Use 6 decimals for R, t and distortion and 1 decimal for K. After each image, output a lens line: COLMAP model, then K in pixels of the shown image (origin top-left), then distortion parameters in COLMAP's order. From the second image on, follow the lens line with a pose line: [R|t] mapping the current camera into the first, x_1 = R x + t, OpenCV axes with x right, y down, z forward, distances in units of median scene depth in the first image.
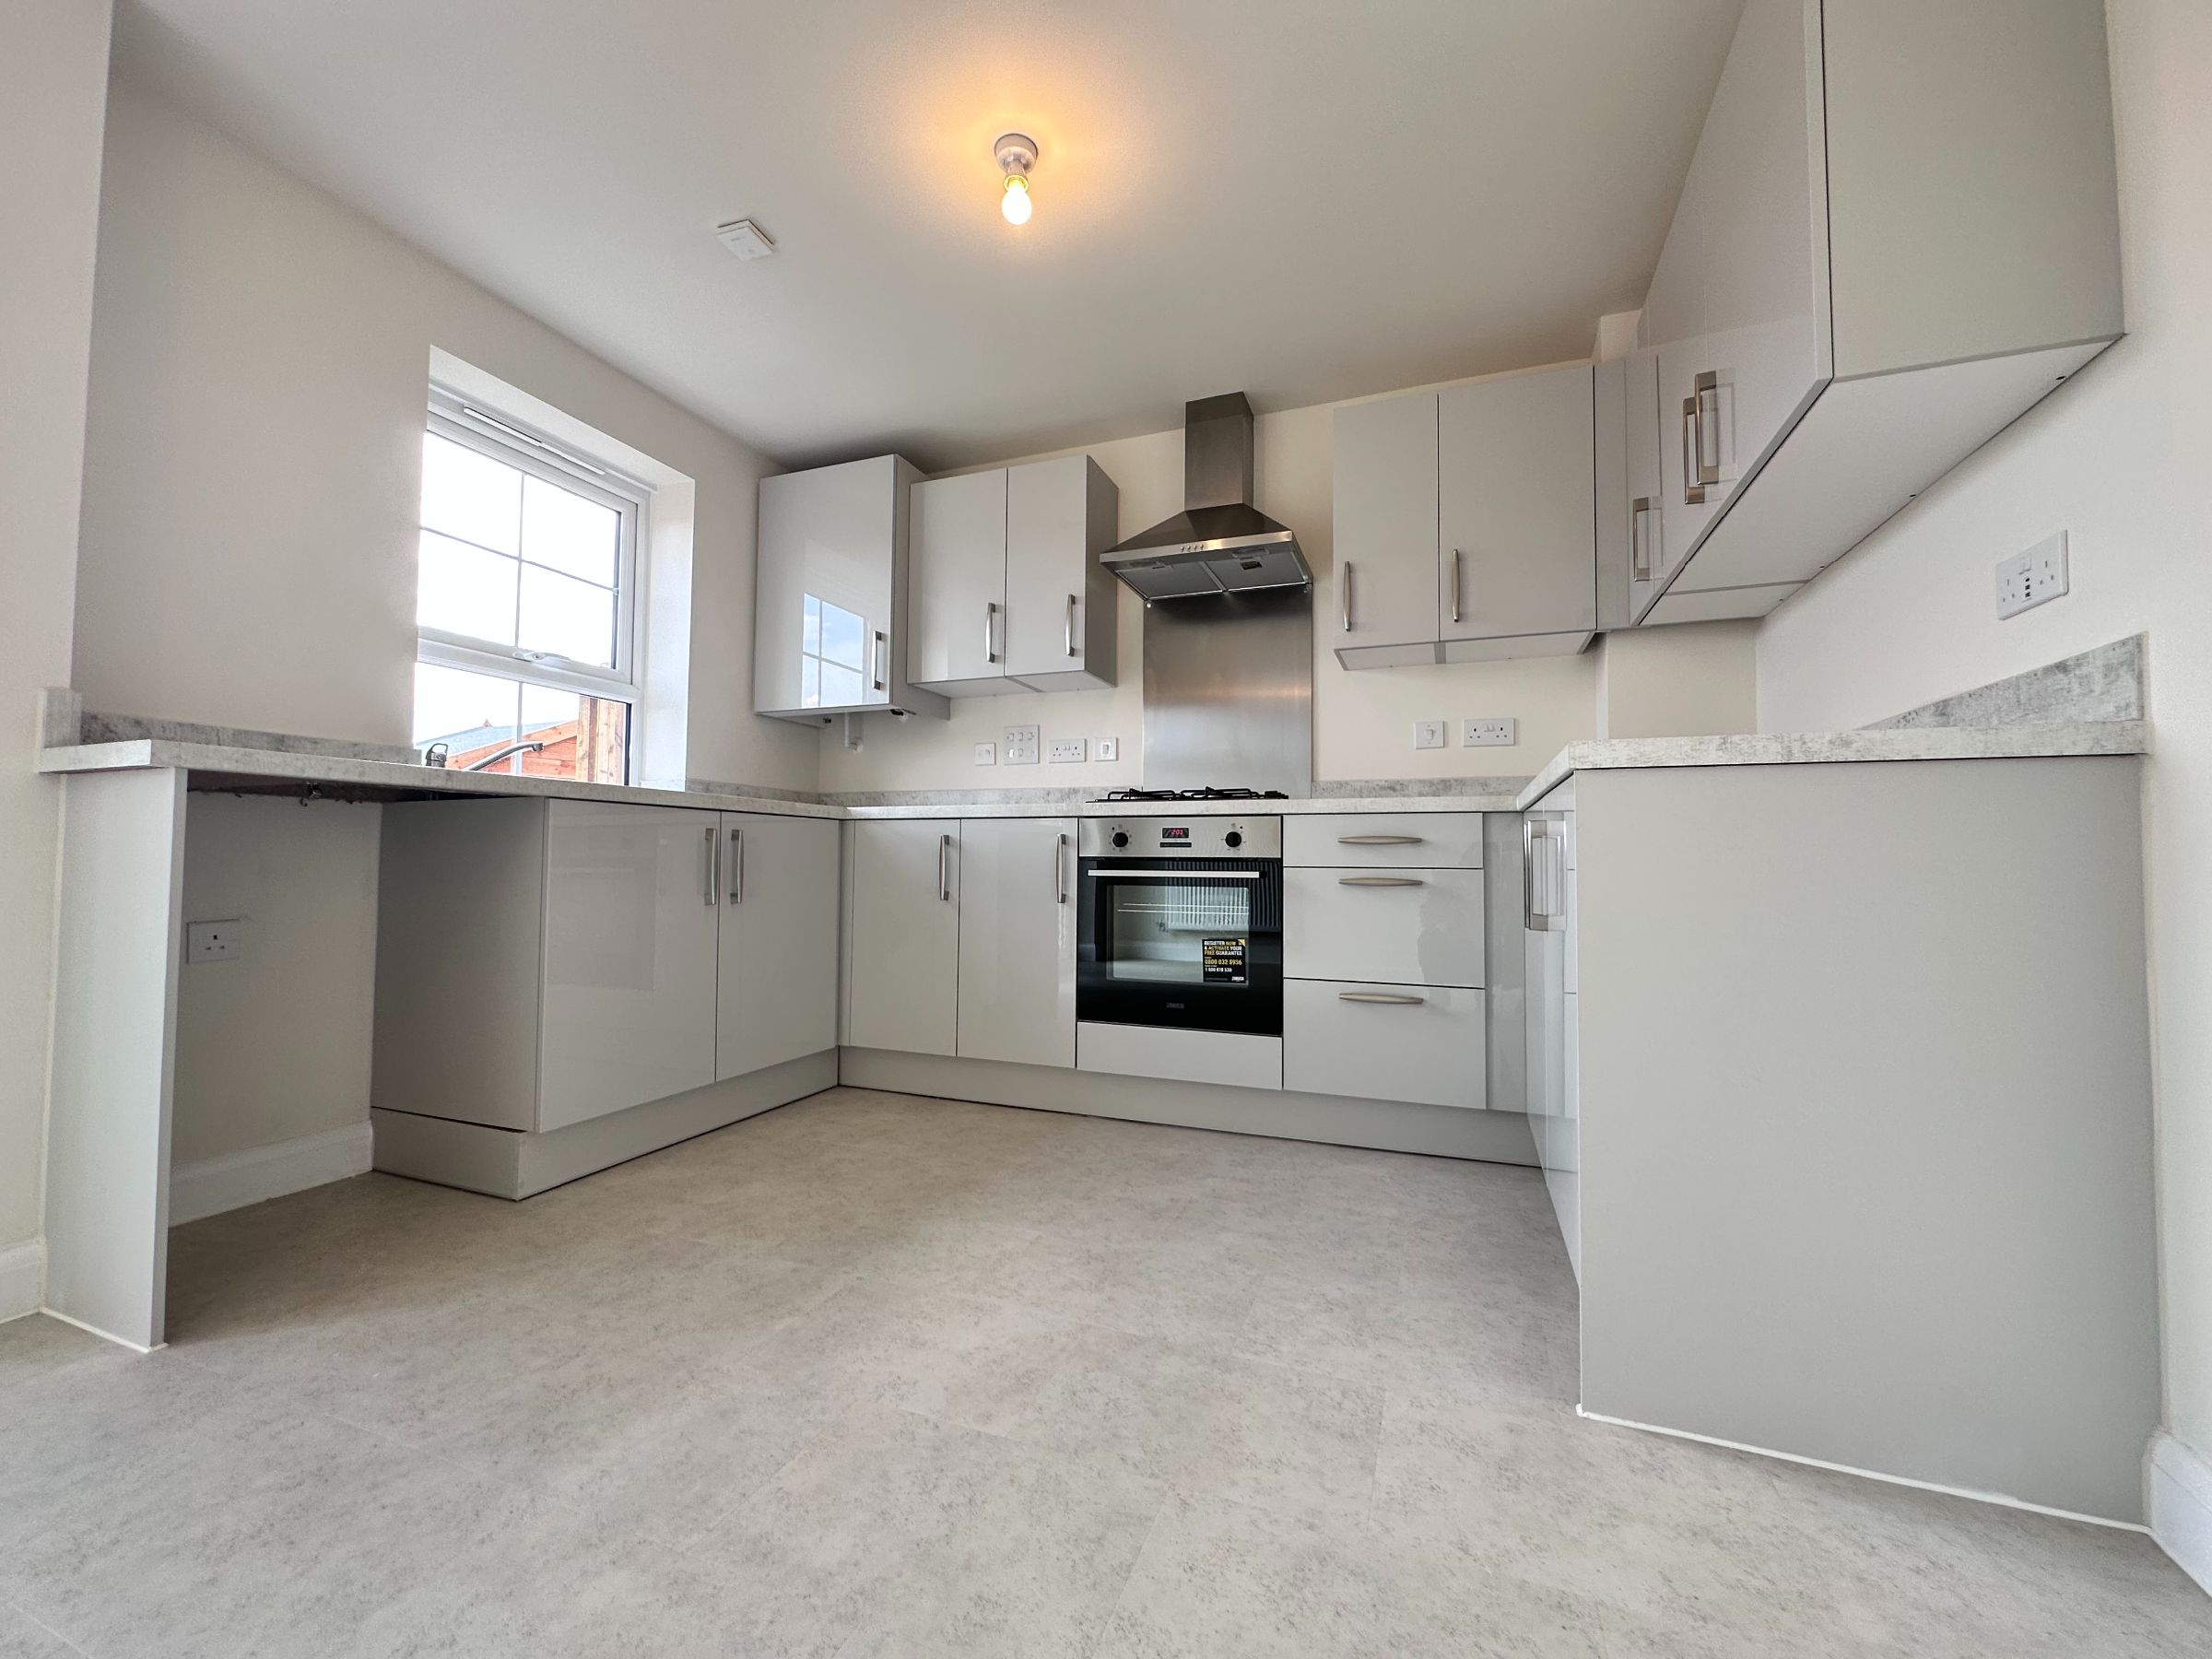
lens RADIAL K [[881.2, 0, 1109.2], [0, 881.2, 835.7], [0, 0, 1]] dist [-0.000070, -0.000097]
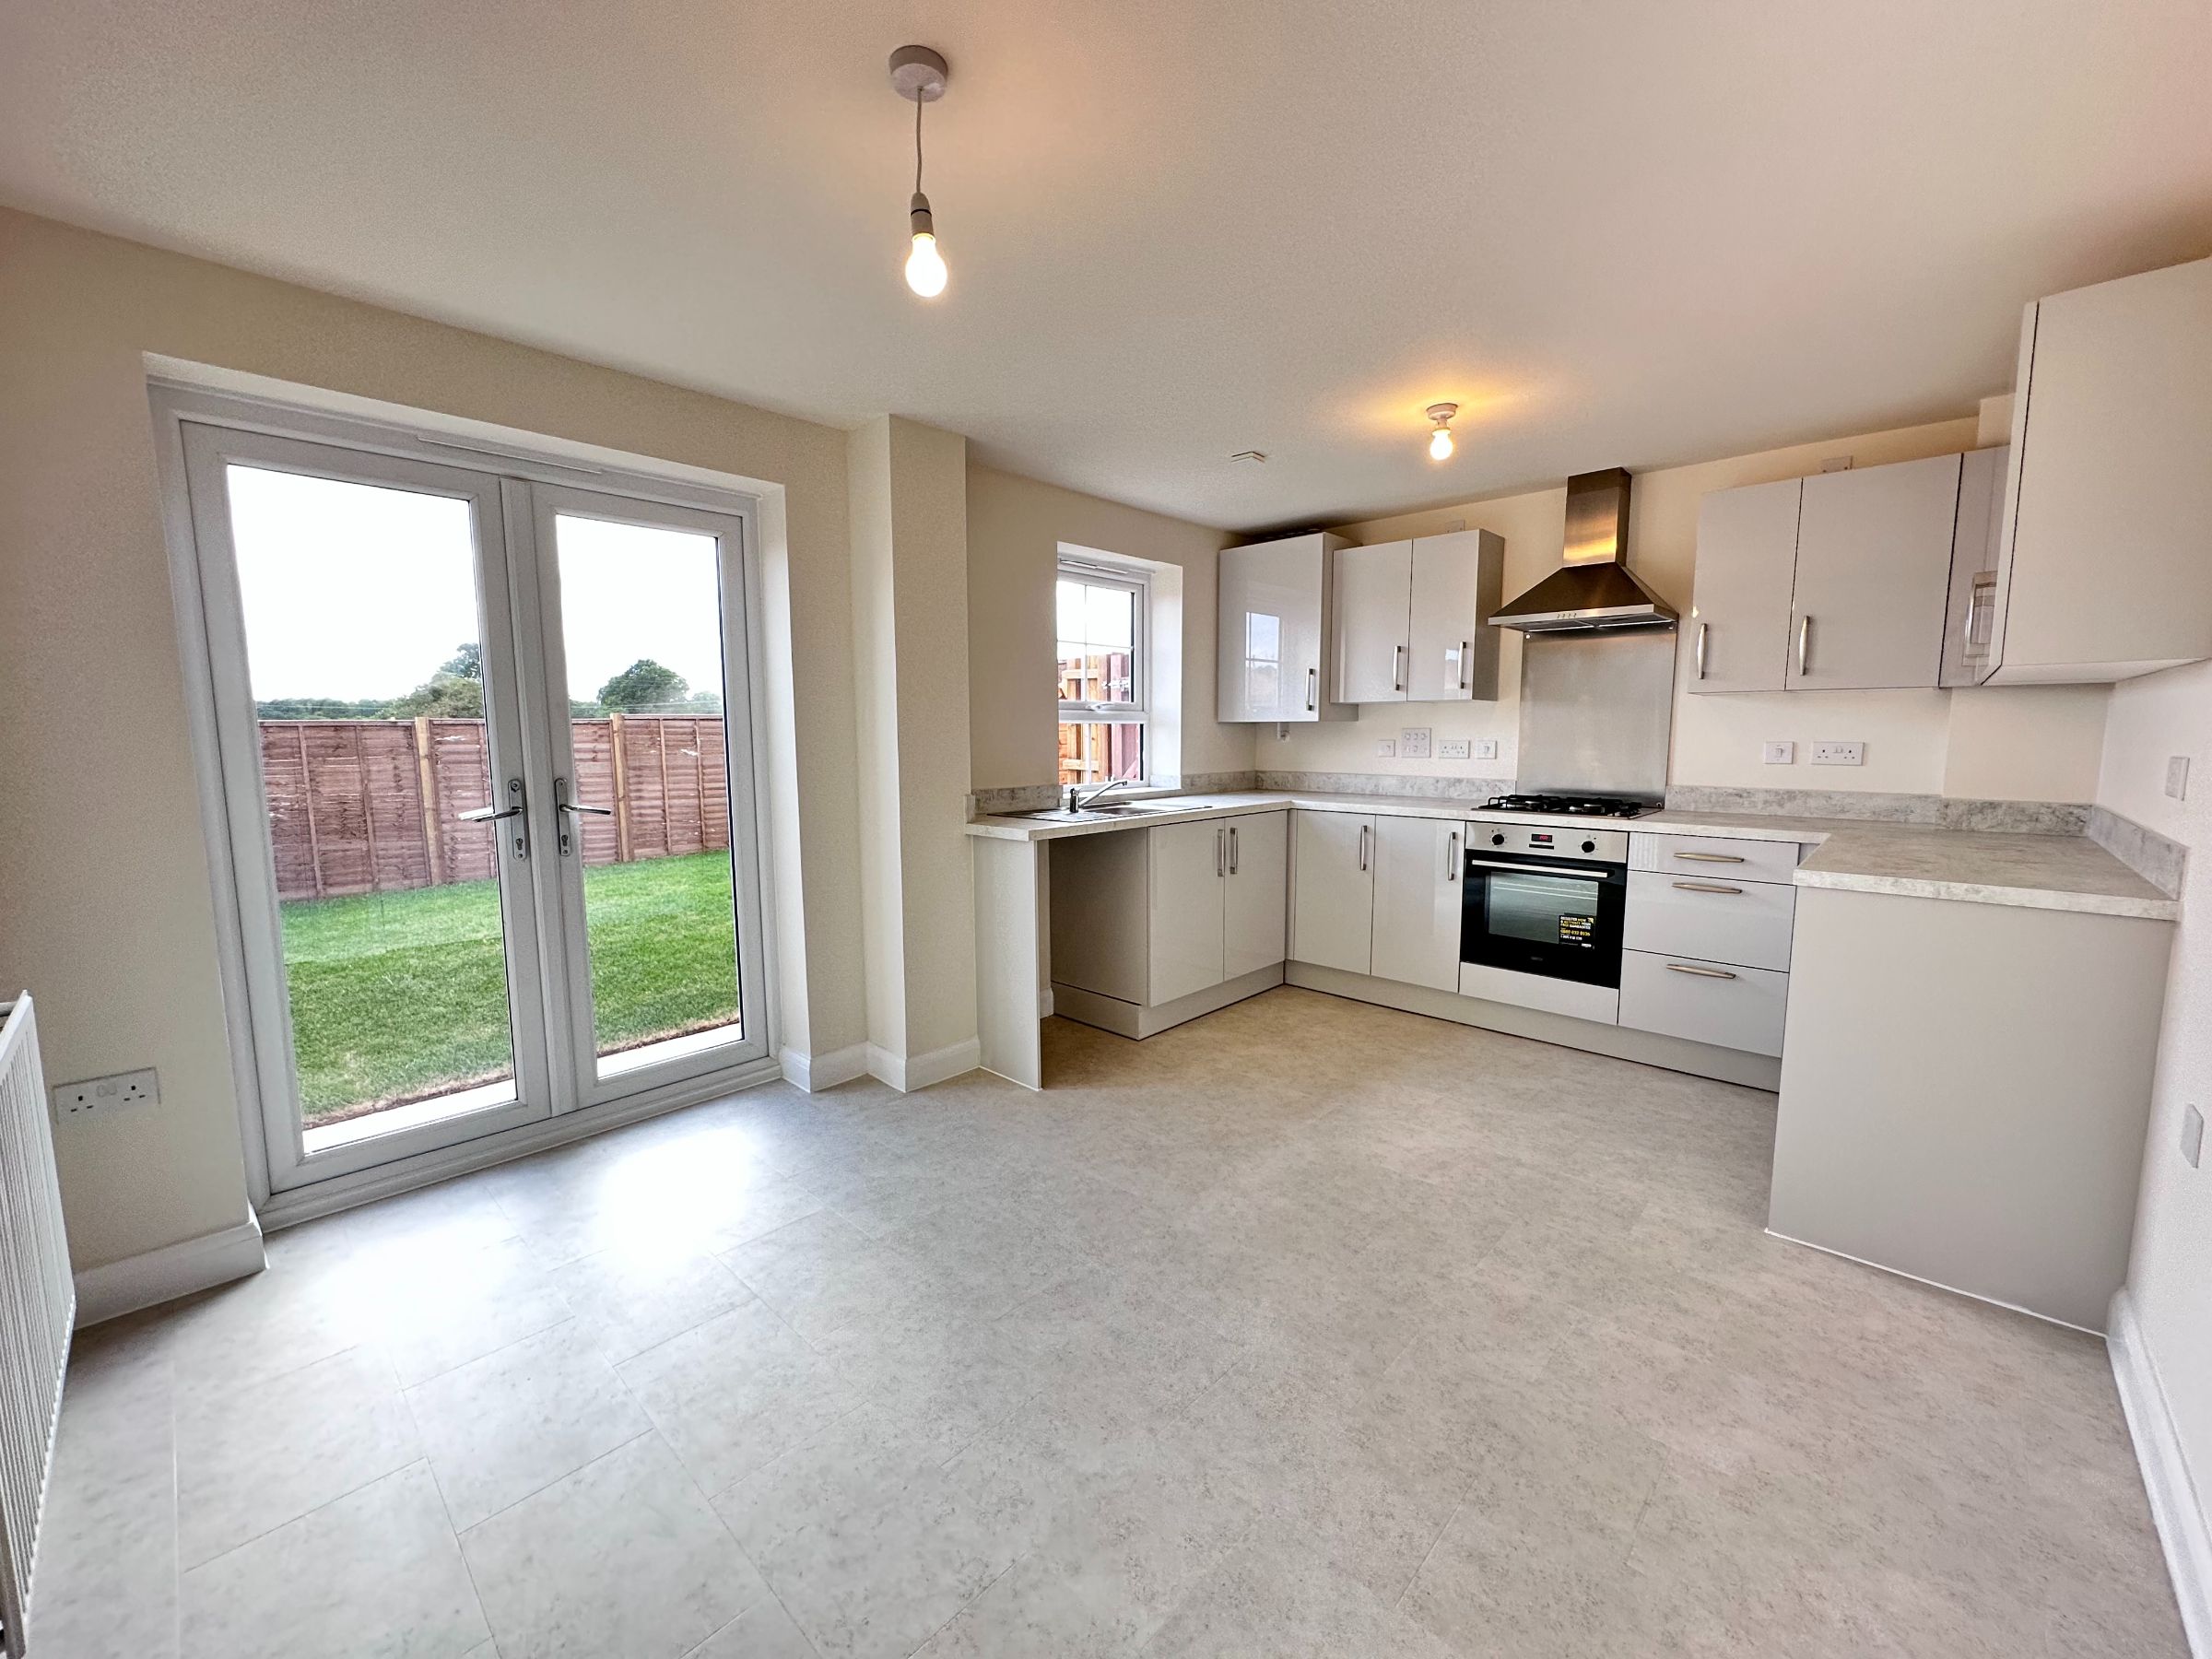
lens RADIAL K [[881.2, 0, 1109.2], [0, 881.2, 835.7], [0, 0, 1]] dist [-0.000070, -0.000097]
pose [[0.926552, 0.031259, -0.374866, -0.037737], [0.025894, 0.988877, 0.146462, -0.238554], [0.375275, -0.145412, 0.915437, -0.552294]]
